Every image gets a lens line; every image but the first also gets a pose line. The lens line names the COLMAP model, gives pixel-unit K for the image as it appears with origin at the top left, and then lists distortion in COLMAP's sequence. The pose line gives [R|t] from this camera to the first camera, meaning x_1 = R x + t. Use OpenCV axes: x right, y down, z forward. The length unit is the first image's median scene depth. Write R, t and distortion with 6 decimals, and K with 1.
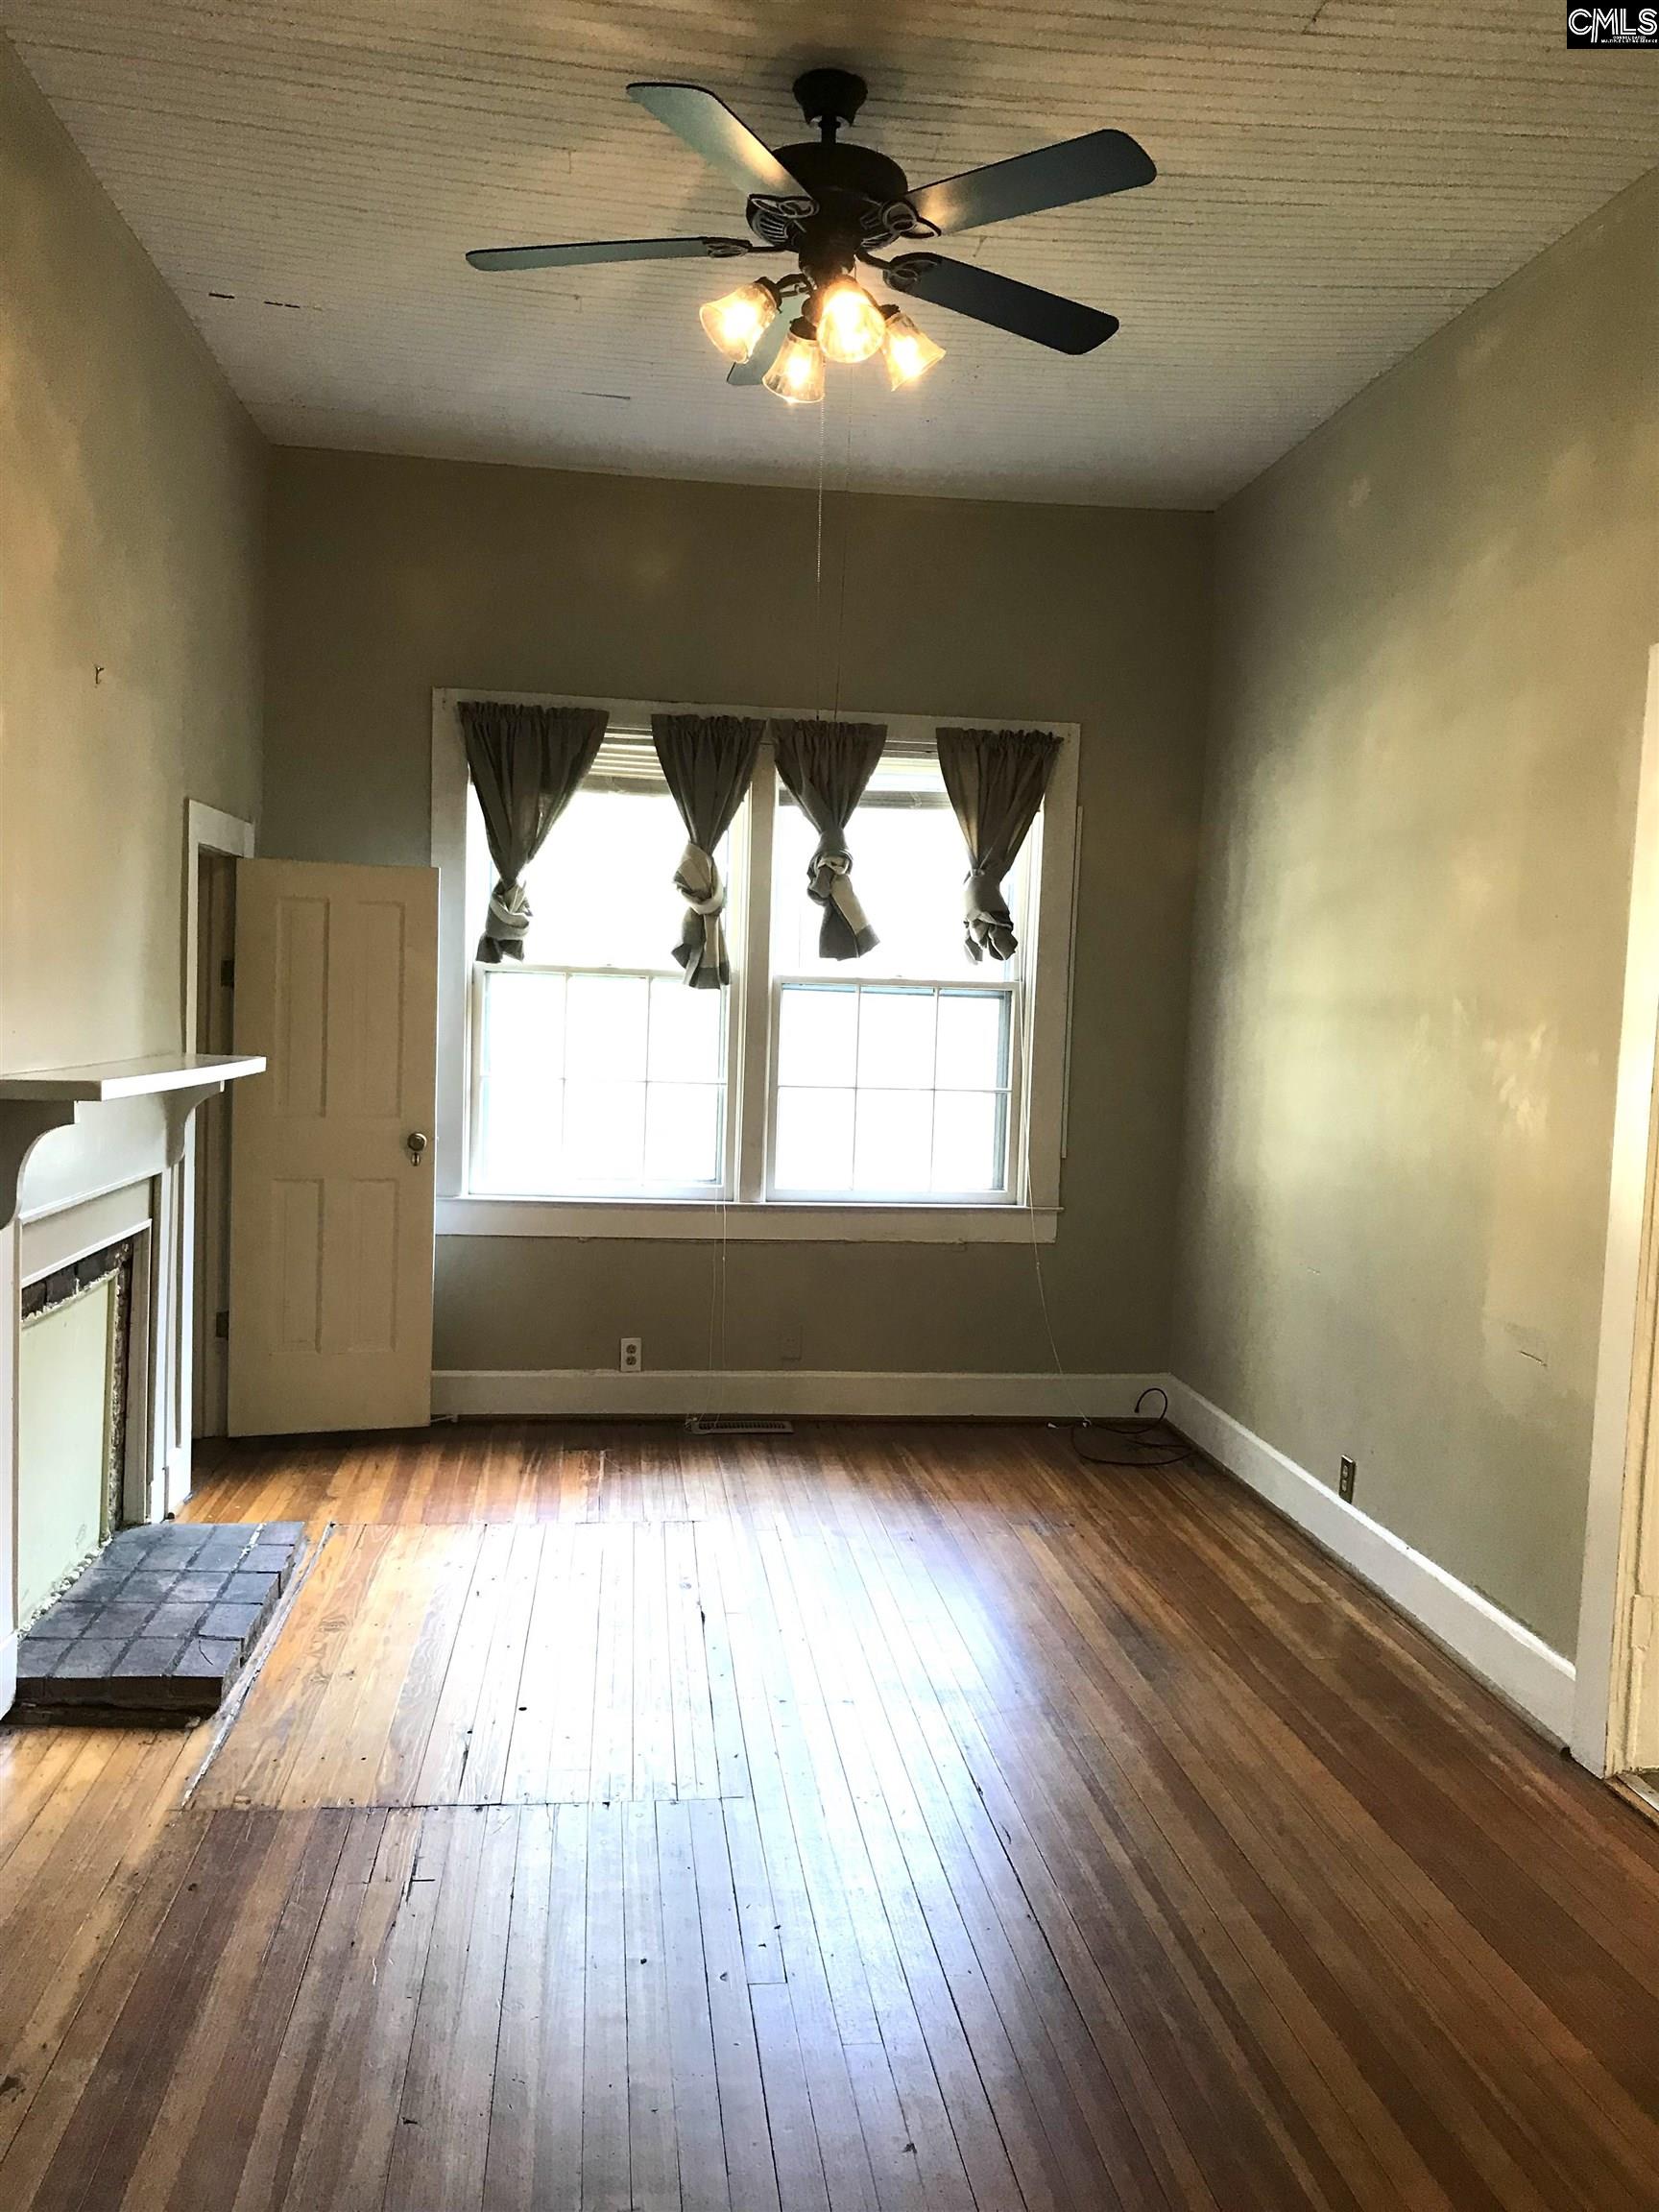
lens RADIAL K [[1818.7, 0, 827.4], [0, 1818.7, 1106.0], [0, 0, 1]] dist [0.018214, 0.017788]
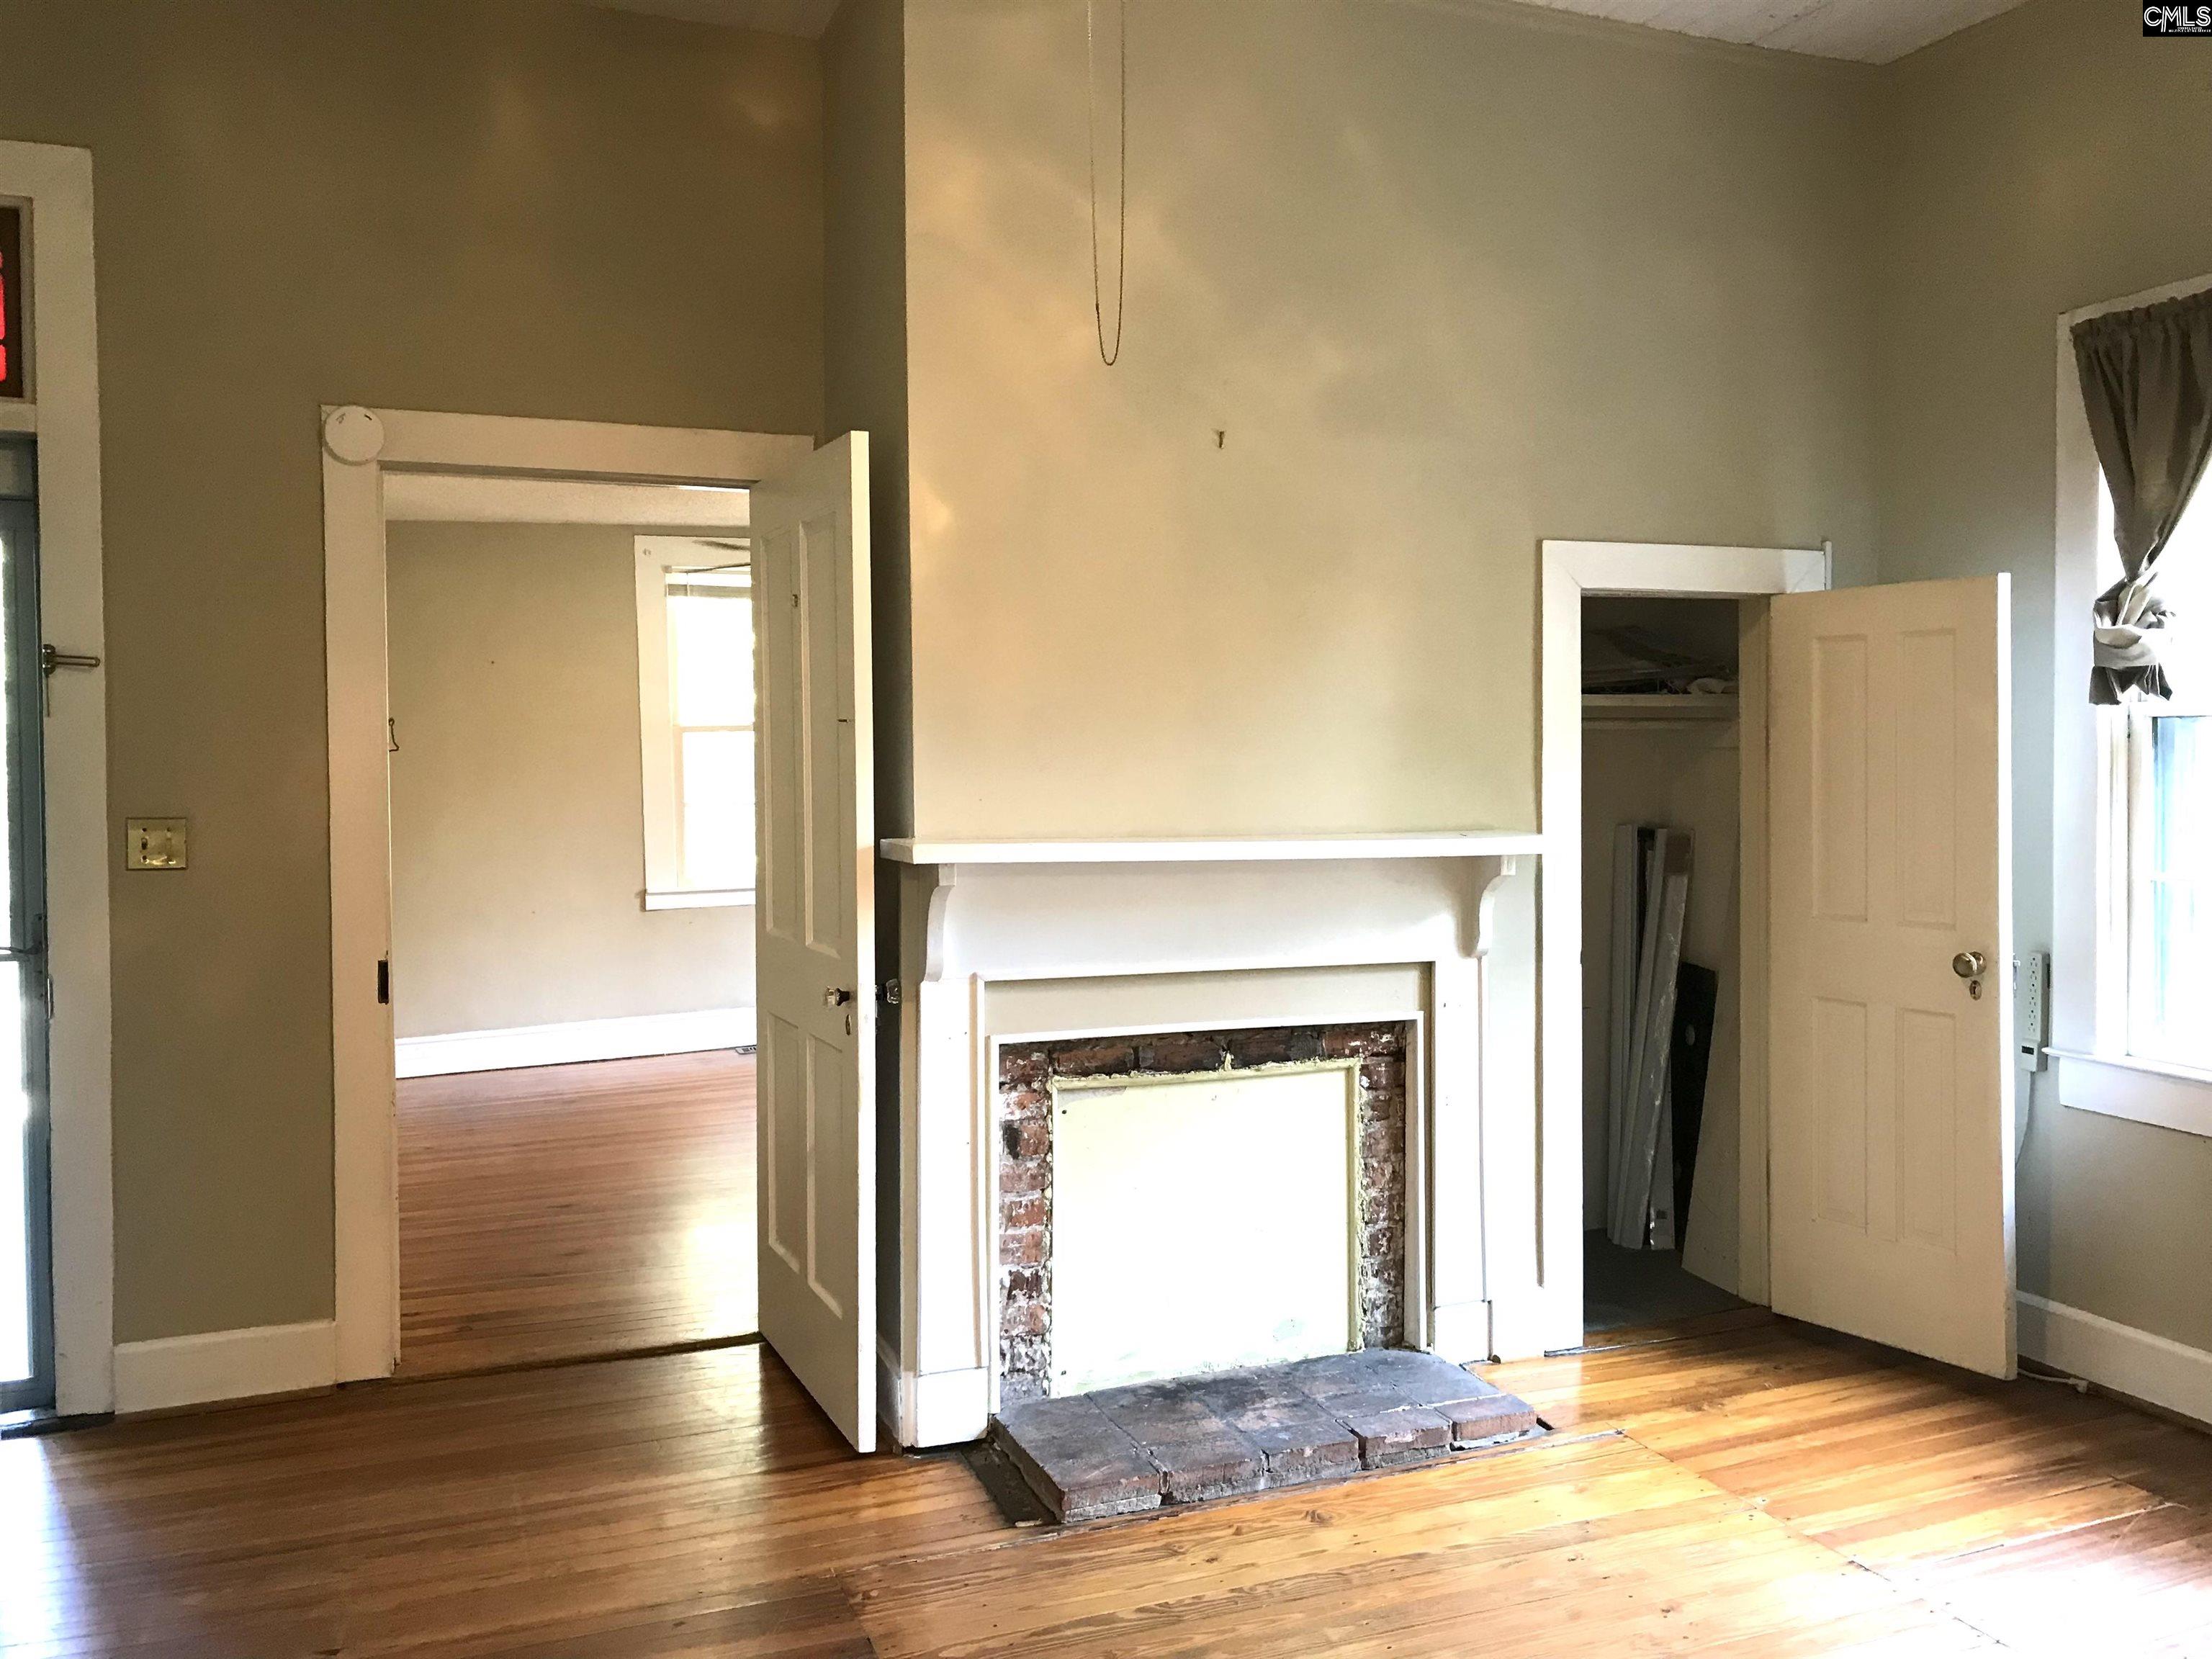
lens RADIAL K [[1818.7, 0, 1104.7], [0, 1818.7, 825.5], [0, 0, 1]] dist [0.018214, 0.017788]
pose [[0.275985, 0.008397, -0.961125, 0.384625], [-0.049807, 0.998743, -0.005576, -0.014672], [0.959871, 0.049410, 0.276056, 0.511068]]
